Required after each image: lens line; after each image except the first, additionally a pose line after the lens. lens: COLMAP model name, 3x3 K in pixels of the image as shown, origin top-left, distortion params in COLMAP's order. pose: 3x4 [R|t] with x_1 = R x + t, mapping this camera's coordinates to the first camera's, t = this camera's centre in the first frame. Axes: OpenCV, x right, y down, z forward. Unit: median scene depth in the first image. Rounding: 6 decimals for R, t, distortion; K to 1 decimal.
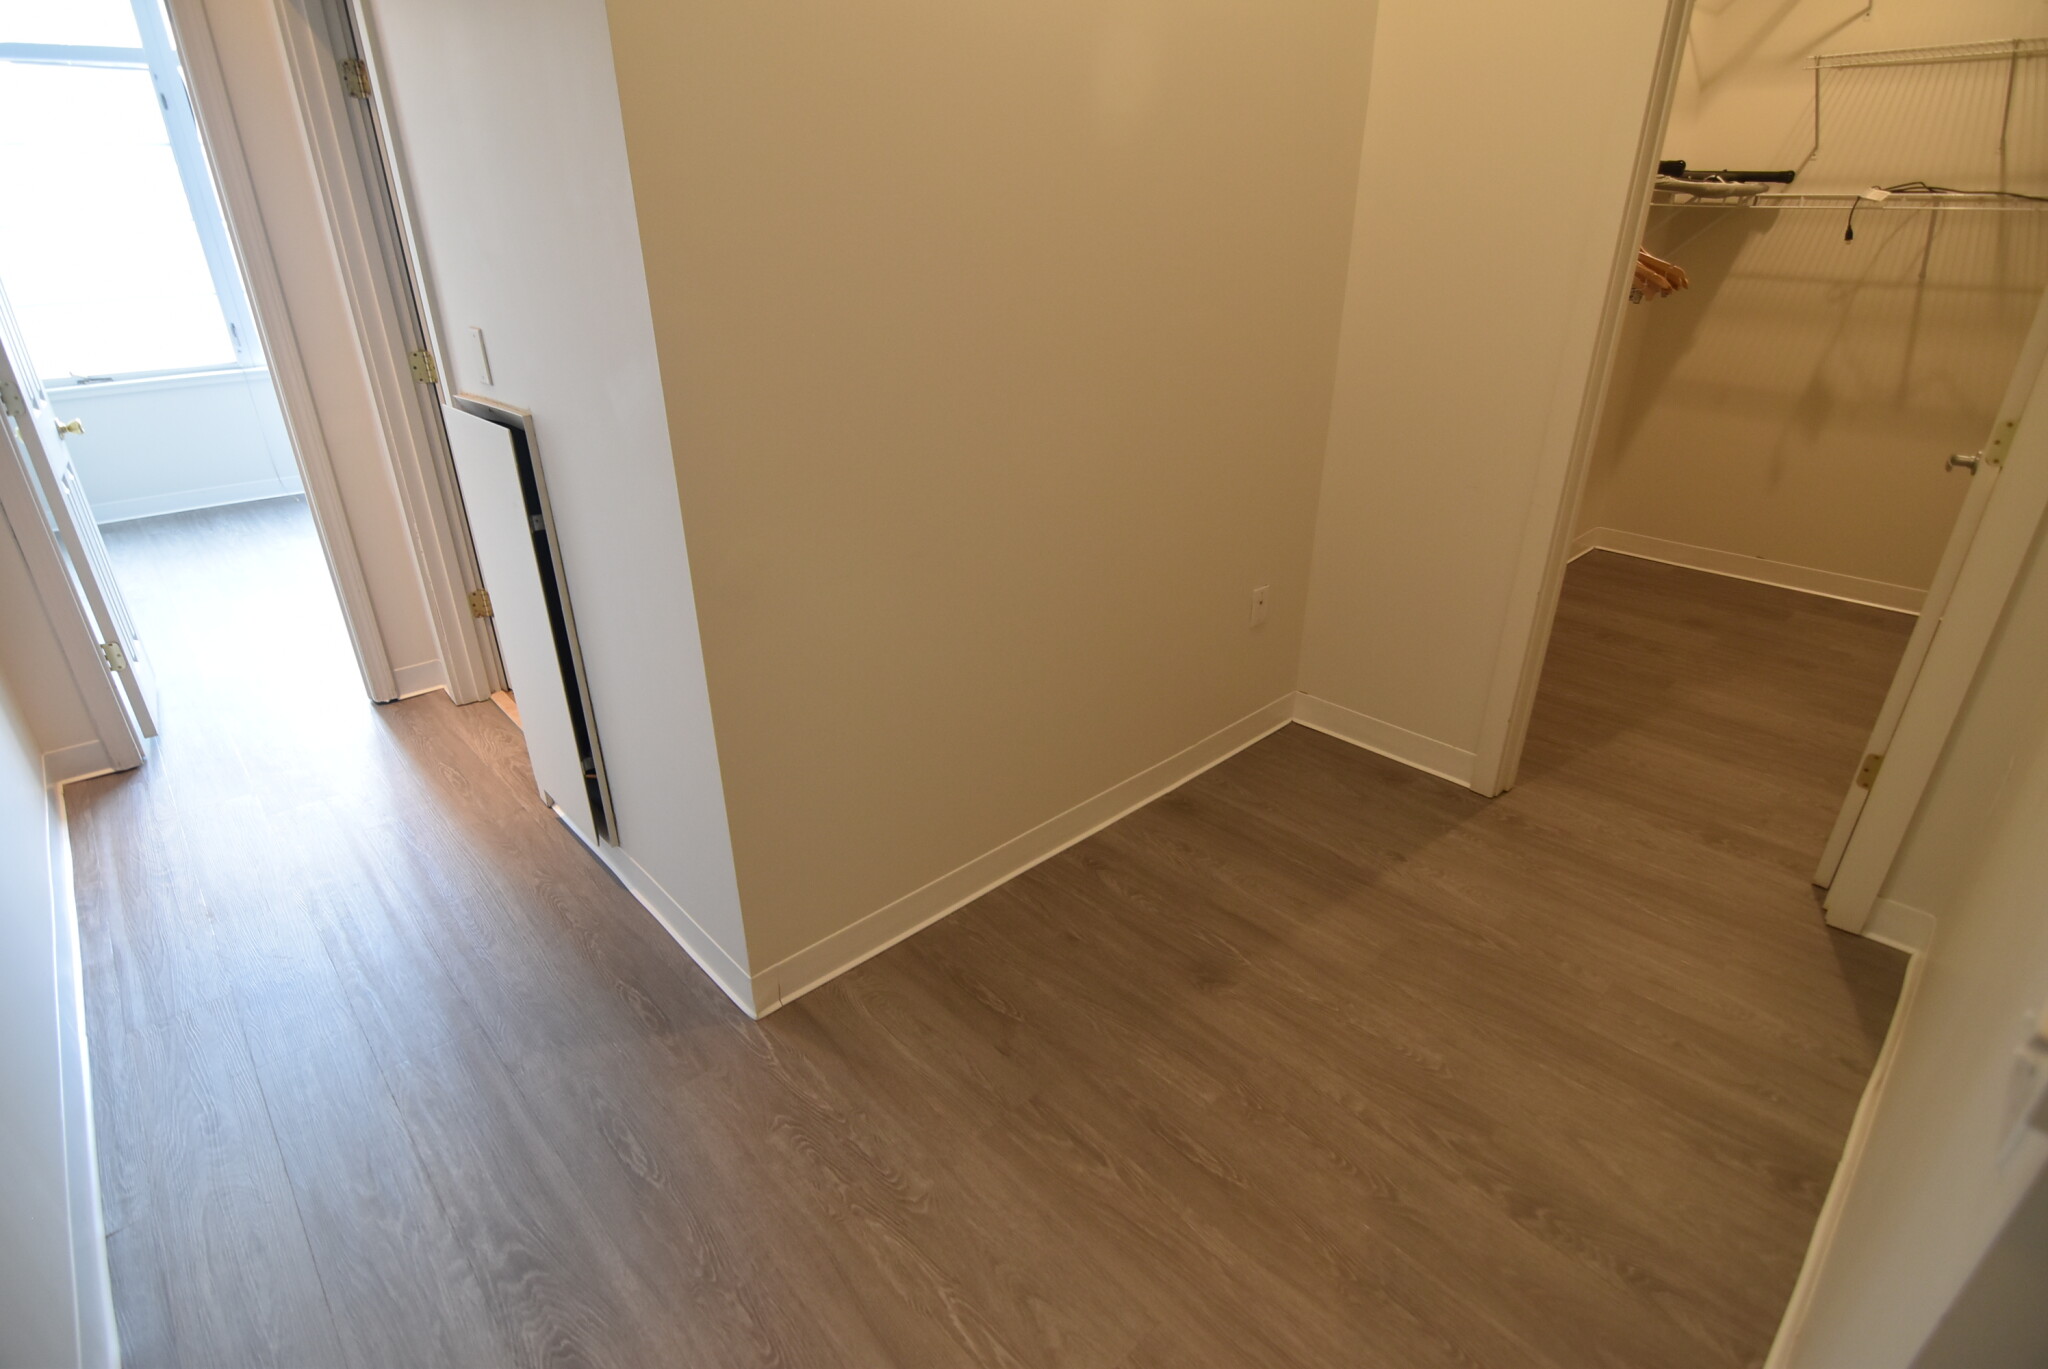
lens RADIAL K [[994.3, 0, 1026.5], [0, 994.3, 678.6], [0, 0, 1]] dist [-0.007922, -0.008882]
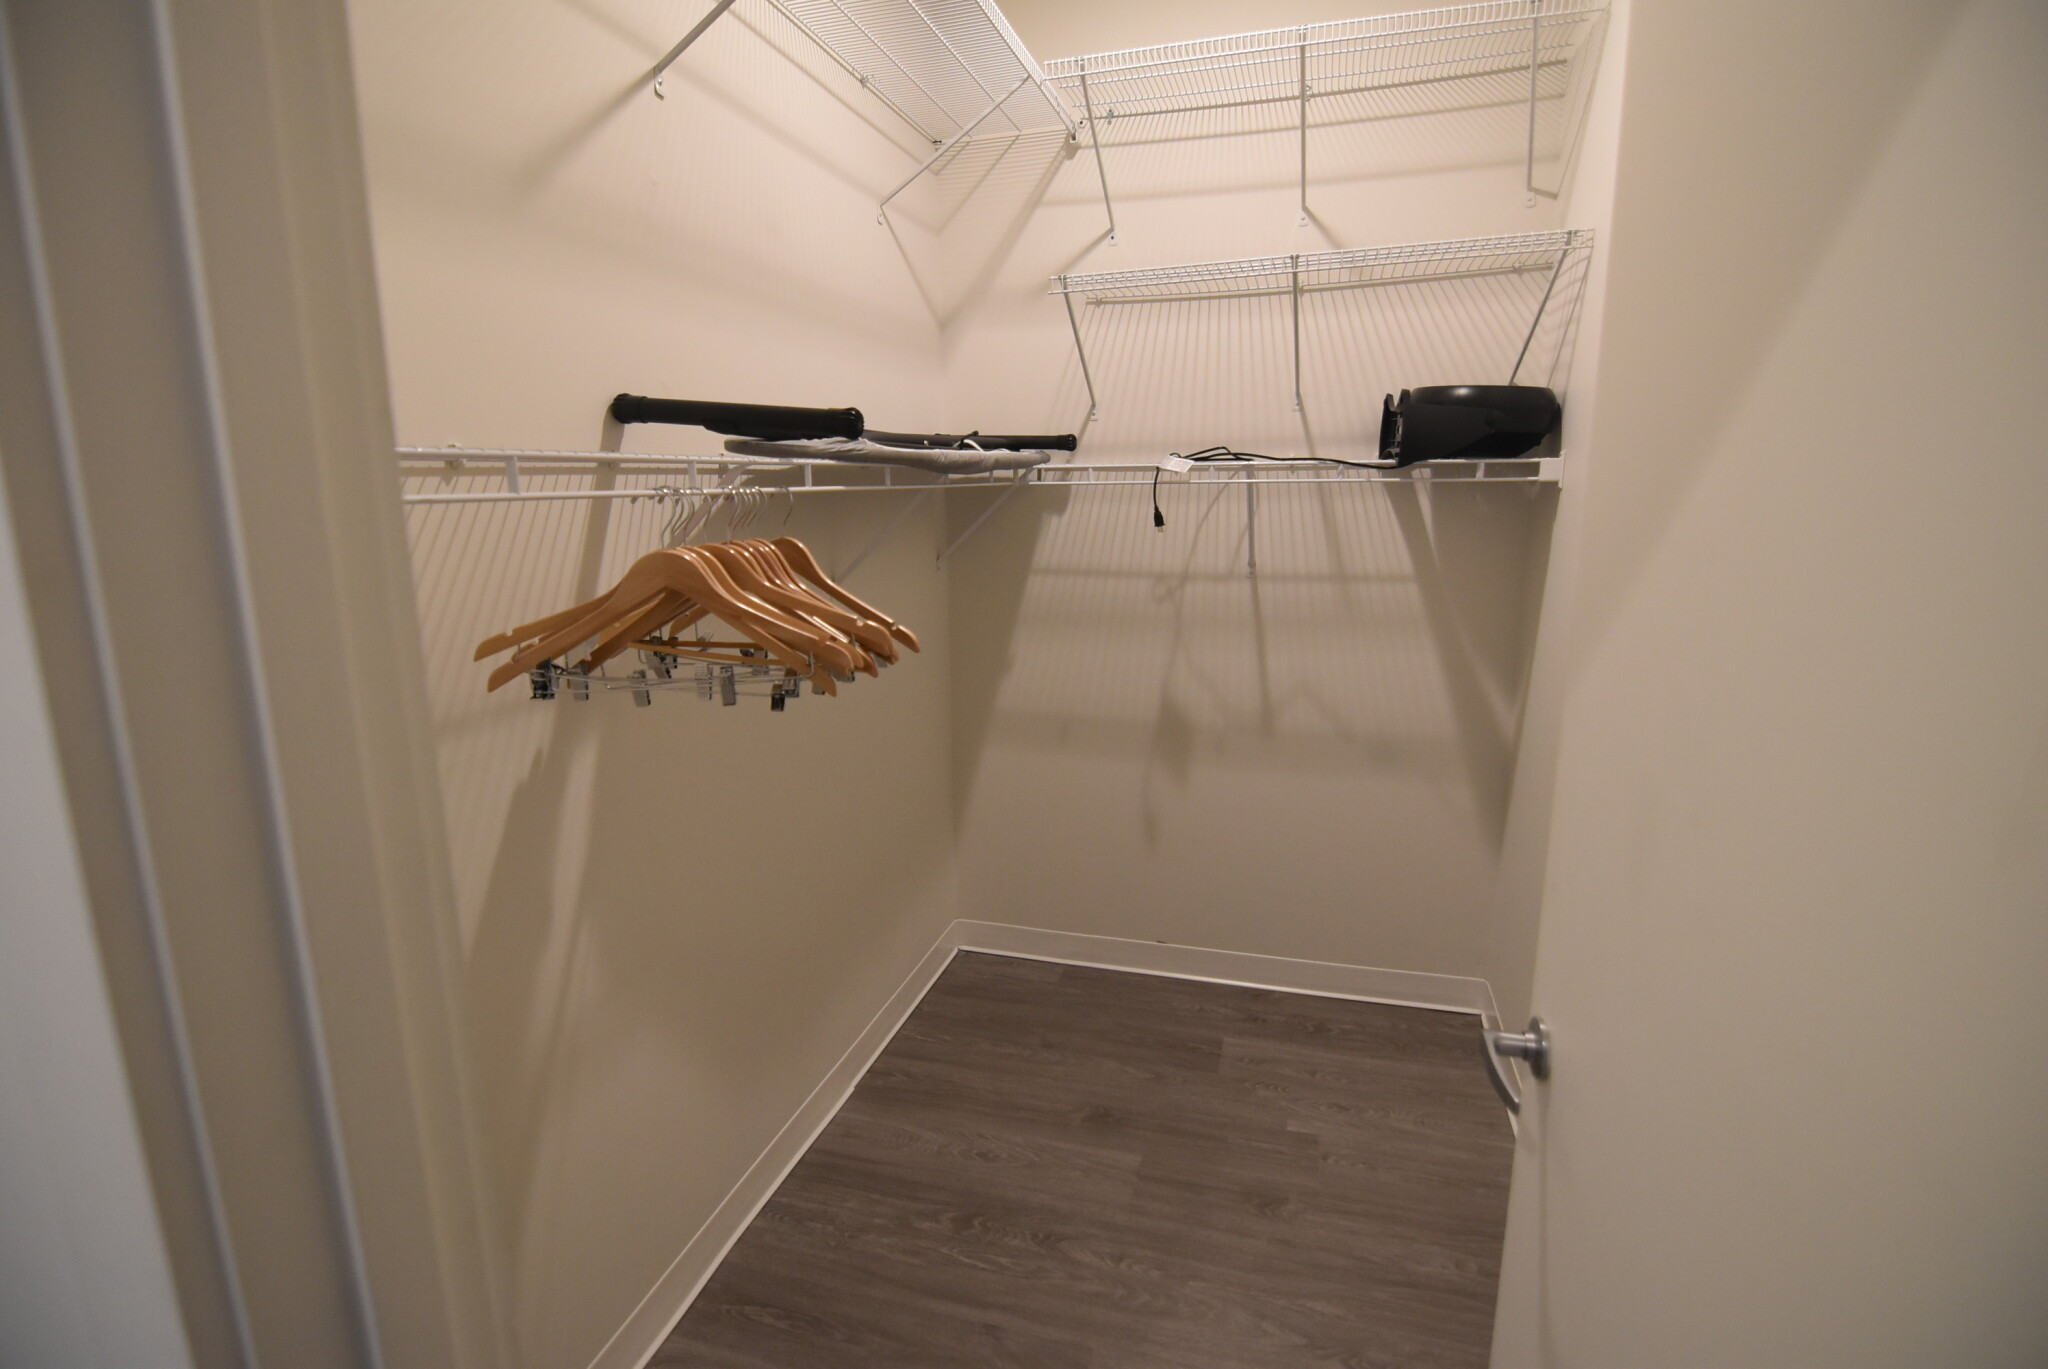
lens RADIAL K [[994.3, 0, 1026.5], [0, 994.3, 678.6], [0, 0, 1]] dist [-0.007922, -0.008882]
pose [[0.861483, -0.104305, 0.496958, 0.378630], [0.219887, 0.958786, -0.179941, -0.227275], [-0.457708, 0.264291, 0.848913, 0.452907]]
